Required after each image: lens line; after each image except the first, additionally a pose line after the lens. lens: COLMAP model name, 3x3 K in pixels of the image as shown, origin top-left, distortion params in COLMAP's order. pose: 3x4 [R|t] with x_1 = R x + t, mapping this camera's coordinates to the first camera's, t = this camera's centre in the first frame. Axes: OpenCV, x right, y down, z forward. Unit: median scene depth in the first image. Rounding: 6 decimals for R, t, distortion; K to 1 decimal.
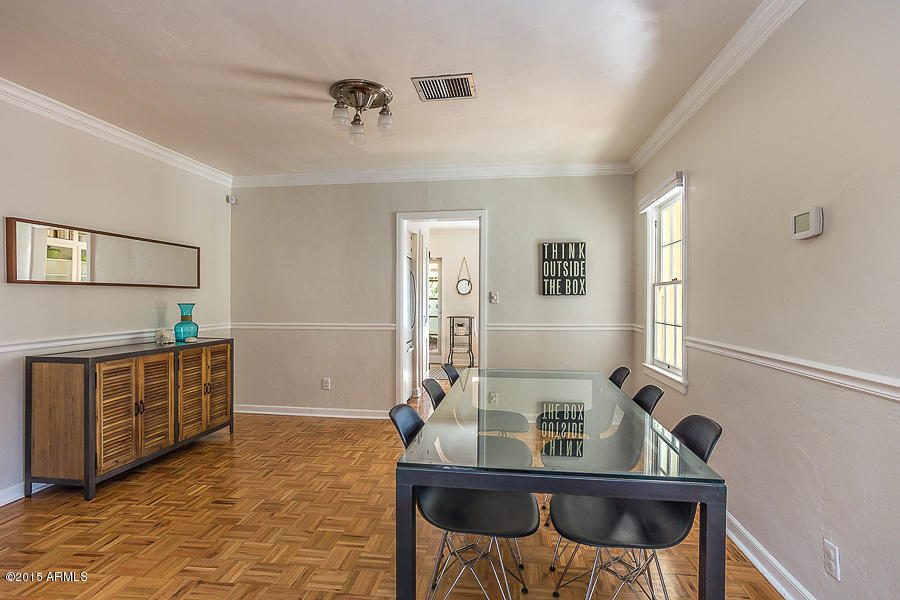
lens RADIAL K [[448.3, 0, 453.0], [0, 448.3, 299.3], [0, 0, 1]] dist [0.019669, 0.003703]
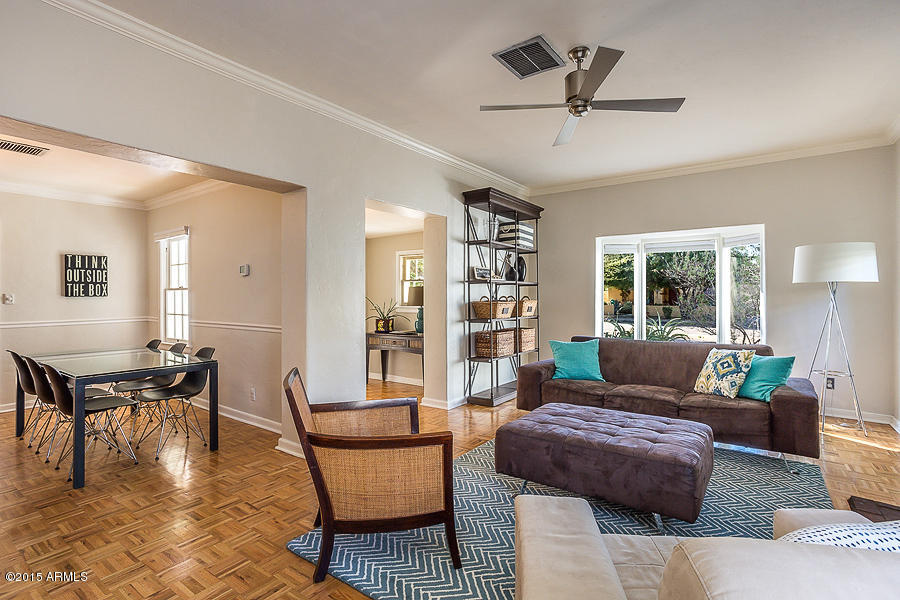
lens RADIAL K [[448.3, 0, 452.4], [0, 448.3, 299.1], [0, 0, 1]] dist [0.019669, 0.003703]
pose [[0.494541, -0.006518, 0.869130, -0.365459], [0.006947, 0.999970, 0.003546, 0.000898], [-0.869126, 0.004284, 0.494571, -0.545502]]
